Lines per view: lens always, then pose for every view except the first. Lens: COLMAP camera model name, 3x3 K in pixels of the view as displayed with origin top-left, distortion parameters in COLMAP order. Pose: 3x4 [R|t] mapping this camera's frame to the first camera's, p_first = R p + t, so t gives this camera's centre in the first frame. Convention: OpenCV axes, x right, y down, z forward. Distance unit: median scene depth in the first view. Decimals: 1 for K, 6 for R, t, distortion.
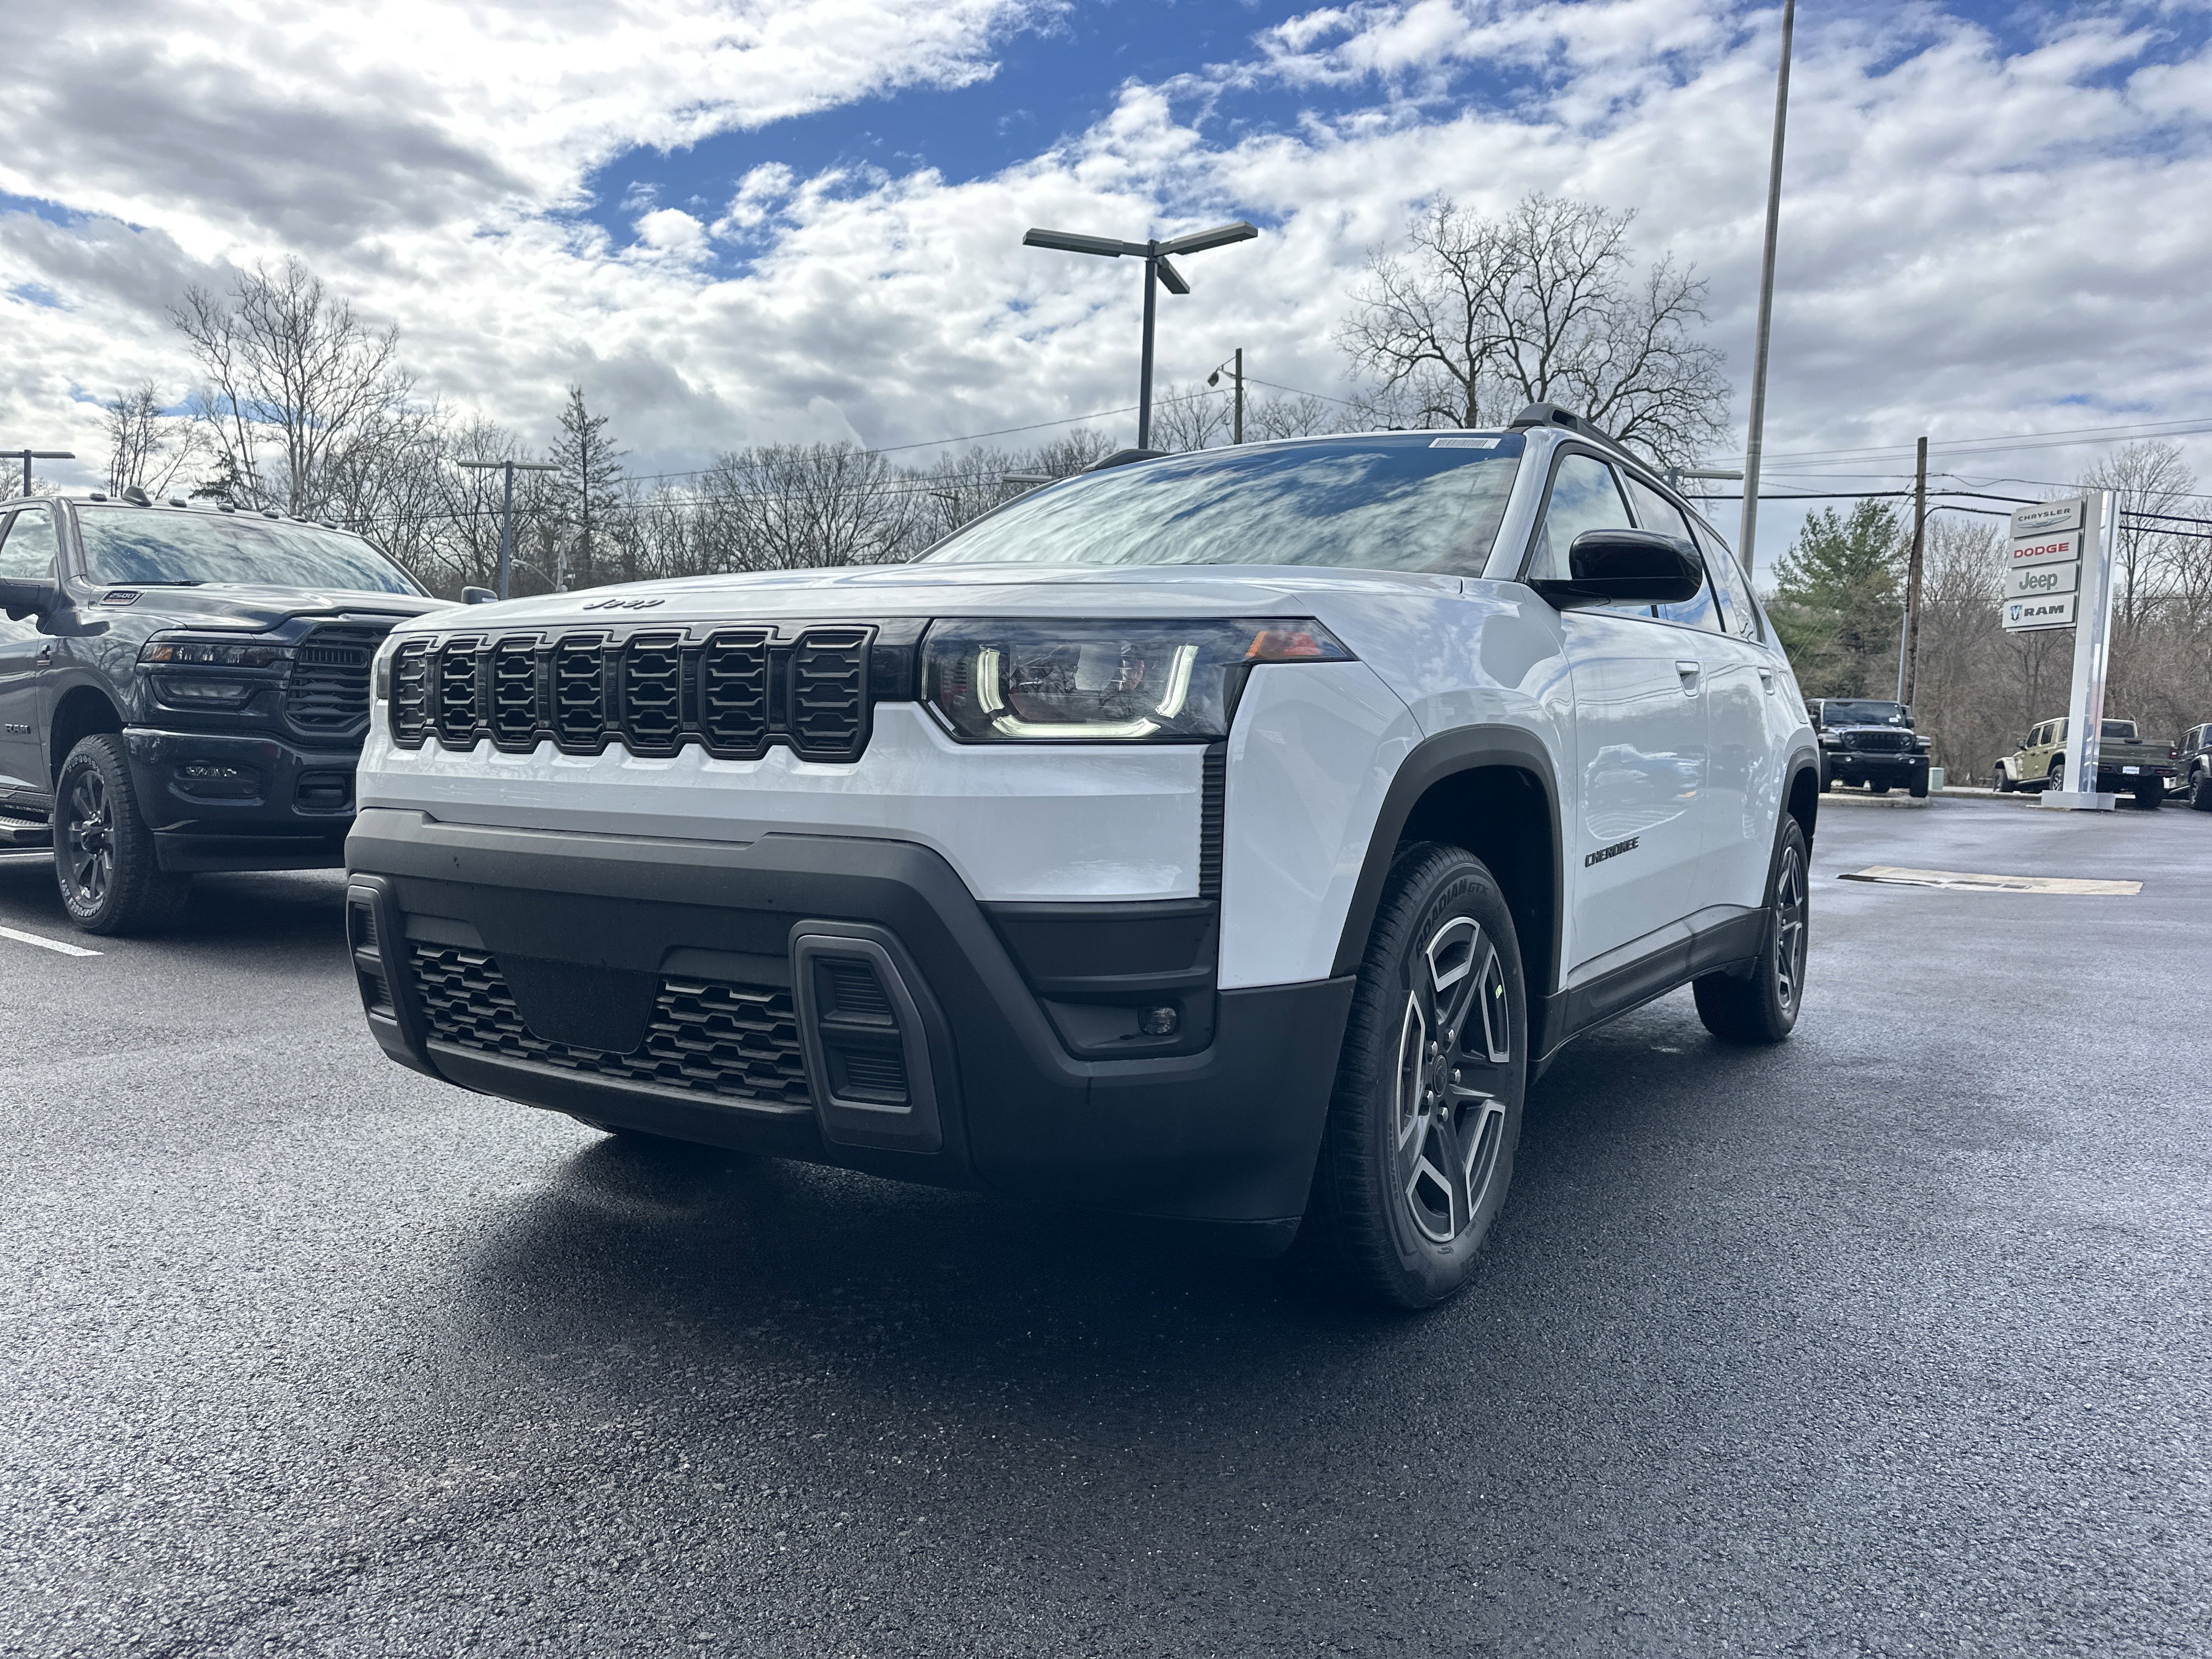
lens RADIAL K [[1626.4, 0, 1043.3], [0, 1626.4, 814.5], [0, 0, 1]] dist [0.027542, -0.008861]
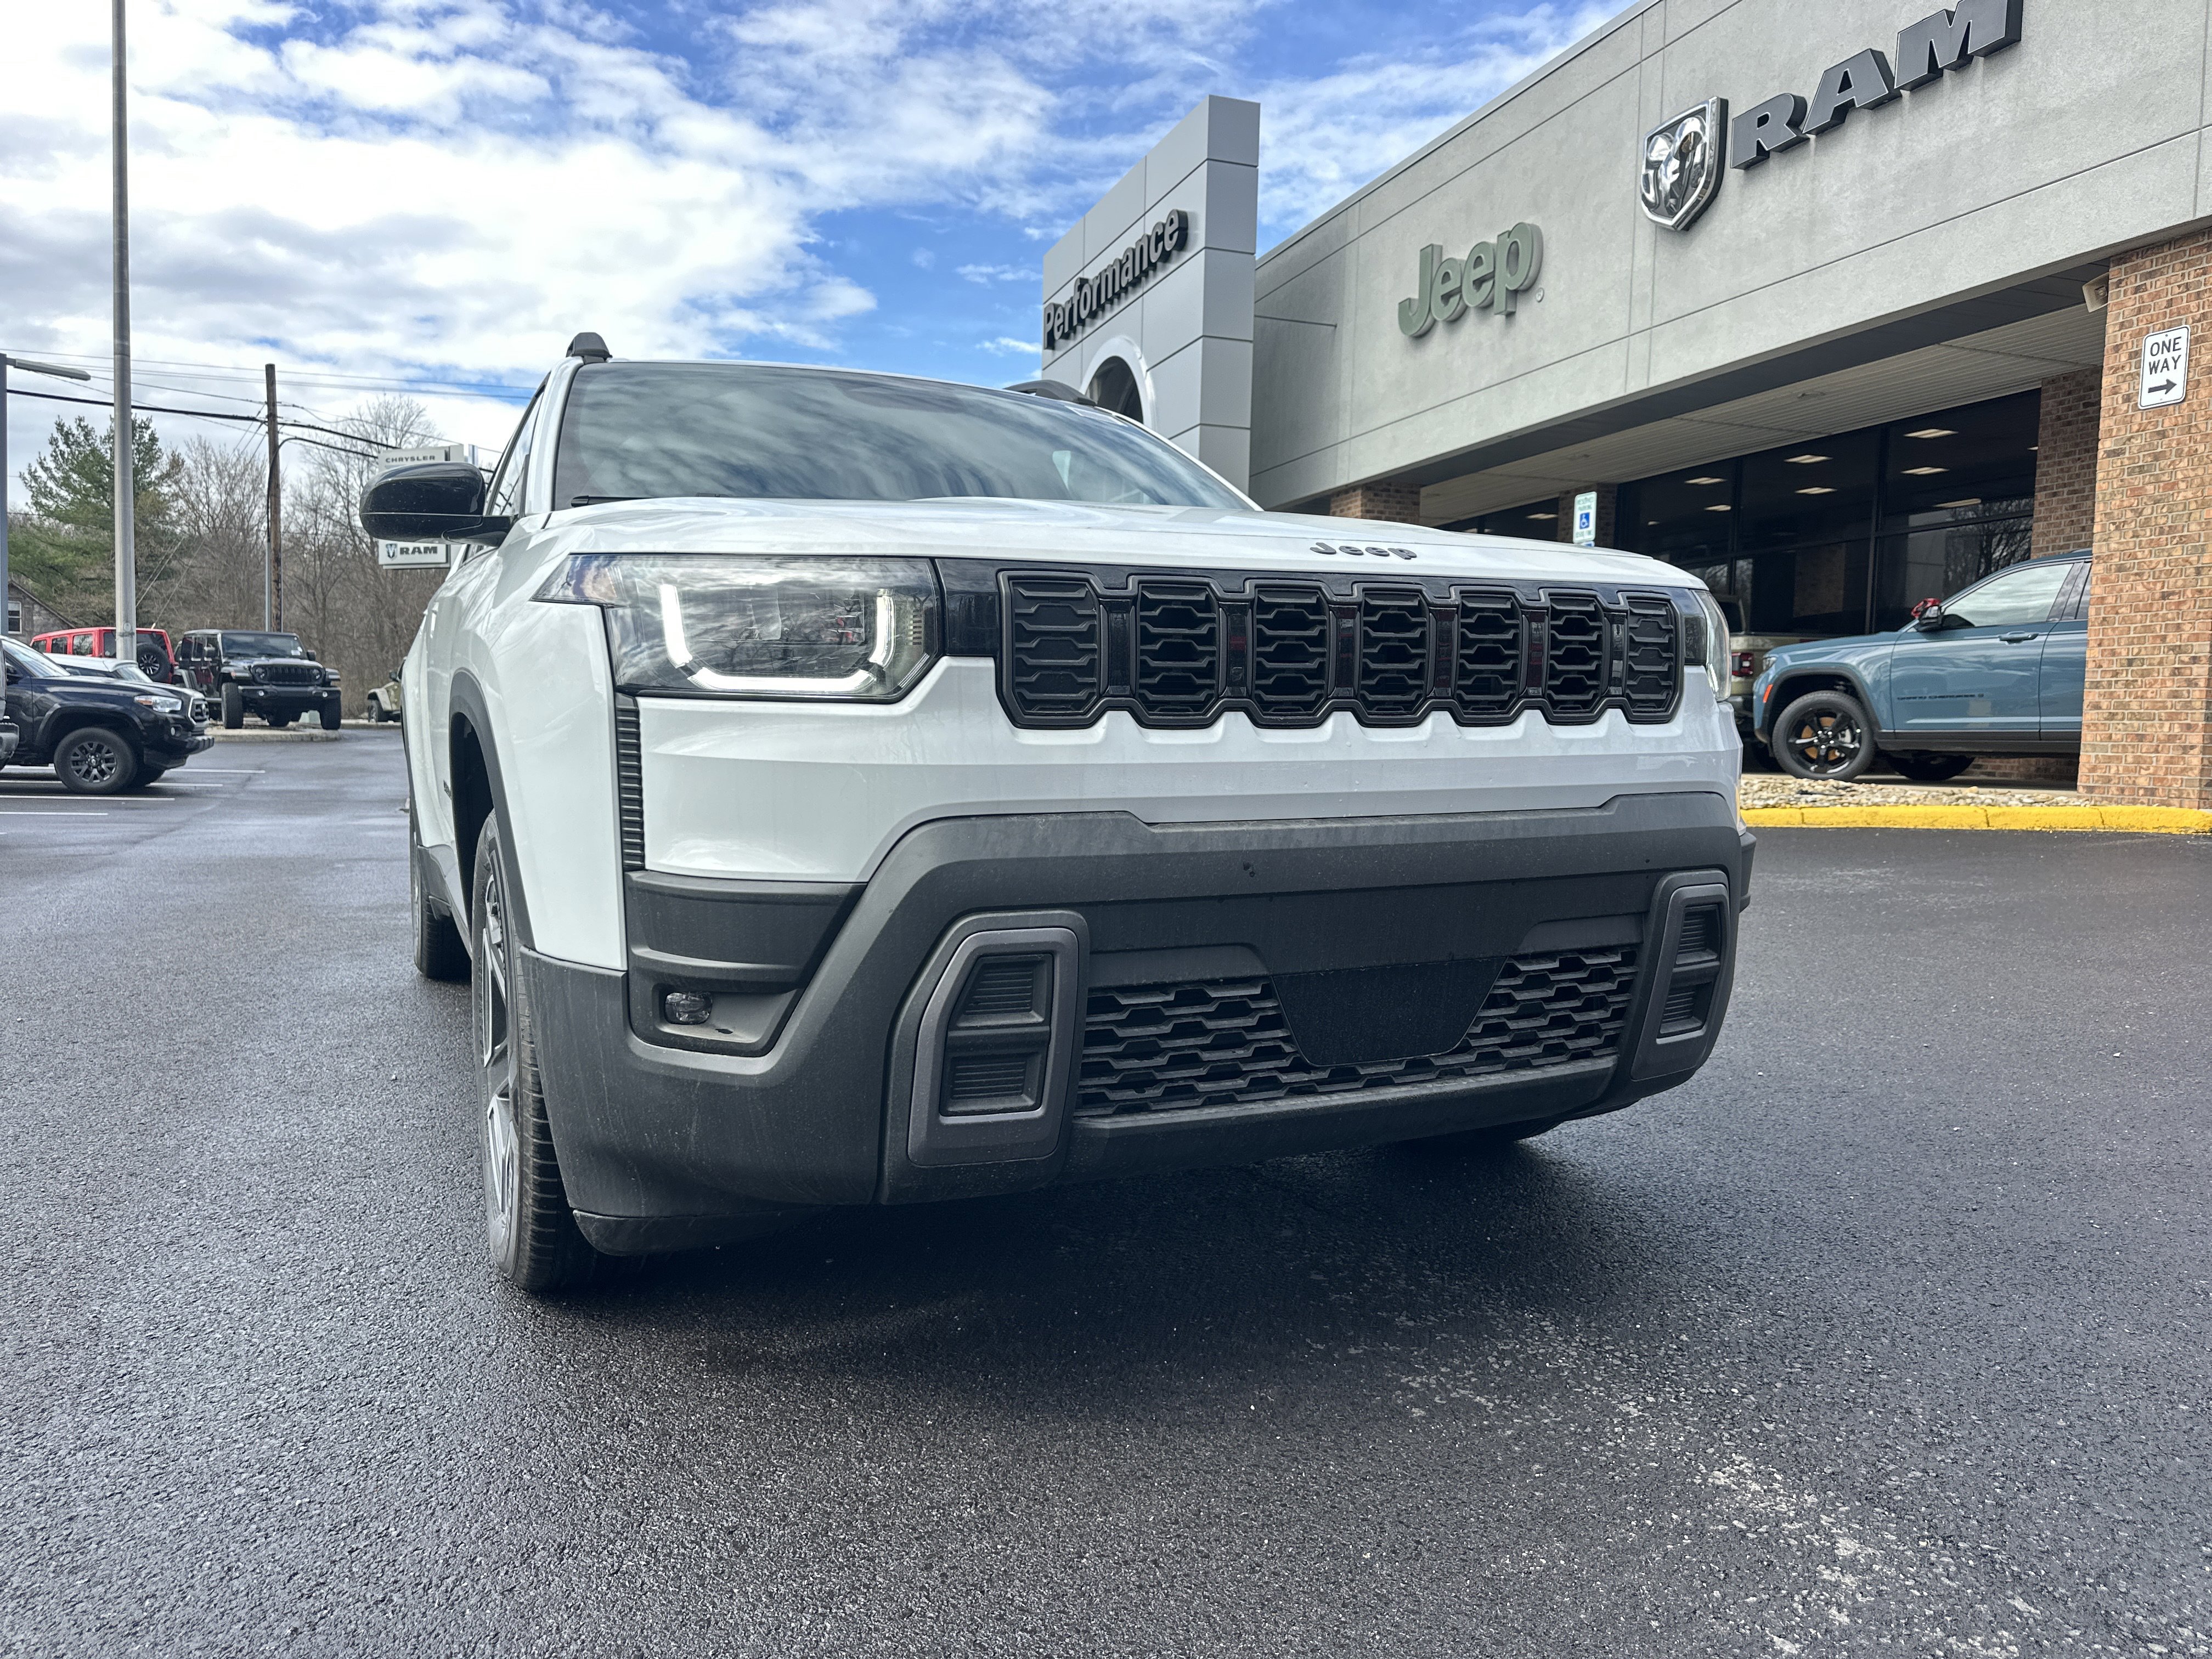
lens RADIAL K [[1626.4, 0, 1043.3], [0, 1626.4, 814.5], [0, 0, 1]] dist [0.027542, -0.008861]
pose [[0.535619, -0.085068, 0.840164, -0.985386], [0.046606, 0.996375, 0.071172, -0.053712], [-0.843173, 0.001036, 0.537642, 0.609887]]
